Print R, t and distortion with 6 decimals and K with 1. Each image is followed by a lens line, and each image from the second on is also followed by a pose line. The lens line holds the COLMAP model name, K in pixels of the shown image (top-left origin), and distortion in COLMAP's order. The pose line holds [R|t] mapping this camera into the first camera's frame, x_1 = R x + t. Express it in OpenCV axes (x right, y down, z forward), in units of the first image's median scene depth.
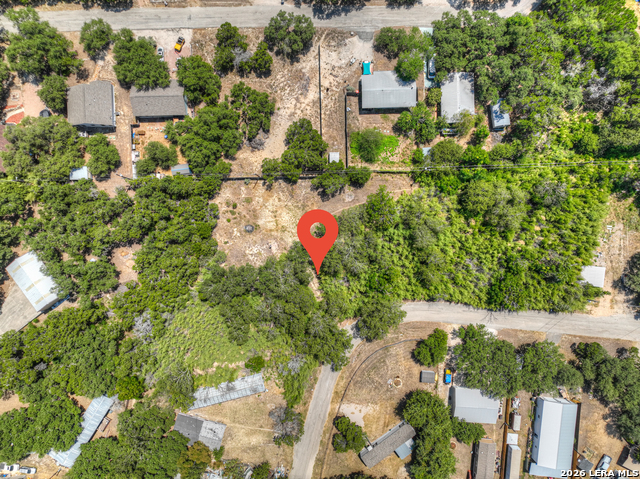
lens RADIAL K [[449.2, 0, 320.0], [0, 449.2, 239.5], [0, 0, 1]] dist [-0.008115, 0.029574]
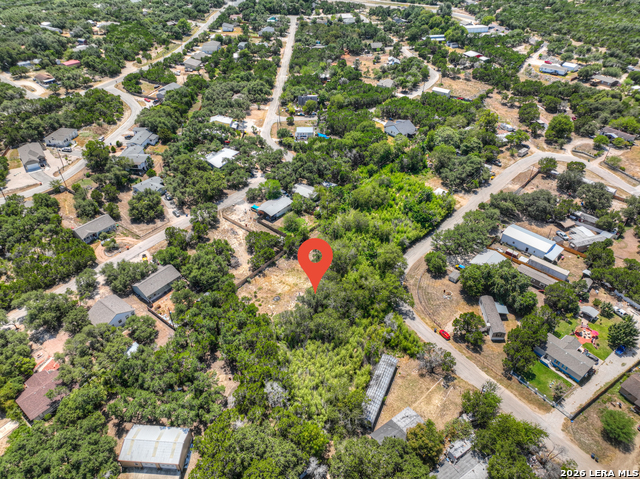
lens RADIAL K [[449.2, 0, 320.0], [0, 449.2, 239.5], [0, 0, 1]] dist [-0.008115, 0.029574]
pose [[0.631226, -0.468983, 0.617744, -0.781634], [0.775489, 0.368255, -0.512840, 0.651391], [0.013026, 0.802772, 0.596144, 0.142760]]
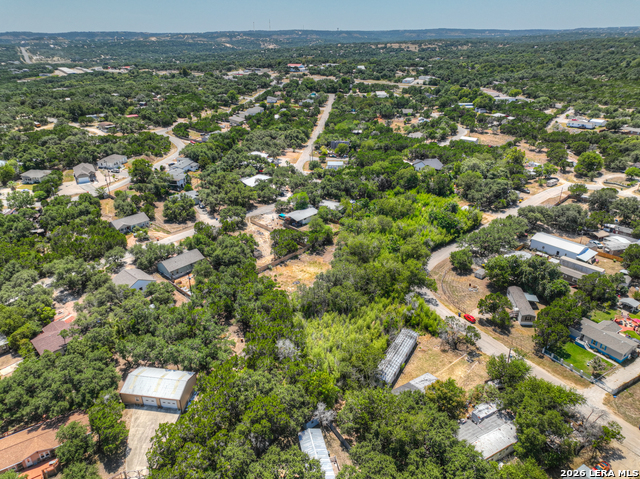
lens RADIAL K [[449.2, 0, 320.0], [0, 449.2, 239.5], [0, 0, 1]] dist [-0.008115, 0.029574]
pose [[0.695251, -0.312341, 0.647356, -0.882824], [0.718391, 0.272820, -0.639909, 0.785156], [0.023258, 0.909952, 0.414062, 0.398859]]
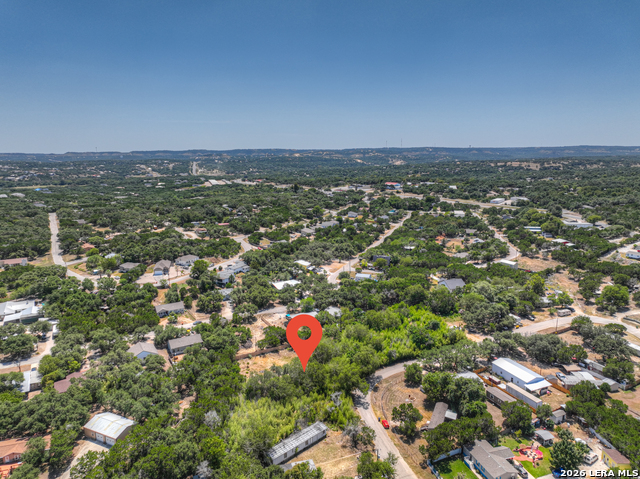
lens RADIAL K [[449.2, 0, 320.0], [0, 449.2, 239.5], [0, 0, 1]] dist [-0.008115, 0.029574]
pose [[0.872200, -0.109012, 0.476848, -0.659260], [0.488748, 0.154718, -0.858596, 1.285797], [0.019820, 0.981926, 0.188225, 0.310837]]
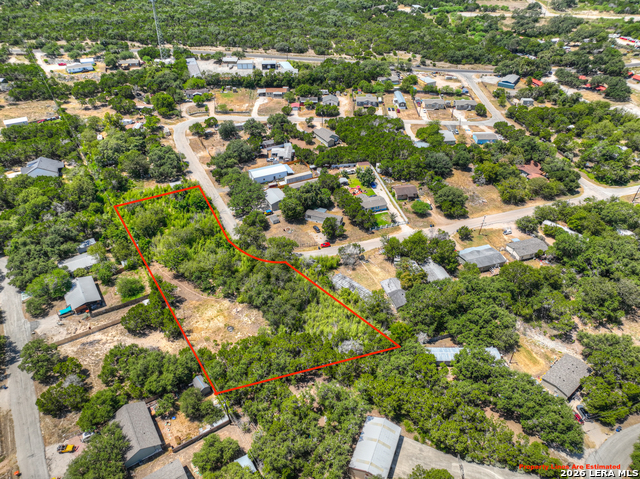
lens RADIAL K [[449.2, 0, 320.0], [0, 449.2, 239.5], [0, 0, 1]] dist [-0.008115, 0.029574]
pose [[-0.532525, -0.507782, 0.677181, -0.965228], [0.846399, -0.324260, 0.422450, -0.247334], [0.005070, 0.798131, 0.602463, 0.125965]]
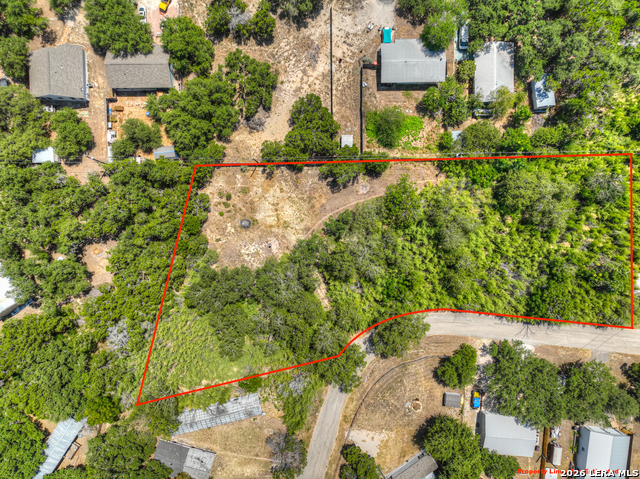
lens RADIAL K [[449.2, 0, 320.0], [0, 449.2, 239.5], [0, 0, 1]] dist [-0.008115, 0.029574]
pose [[0.999901, 0.013401, 0.004378, -0.020530], [-0.013430, 0.999887, 0.006721, -0.002261], [-0.004287, -0.006779, 0.999968, 0.153081]]
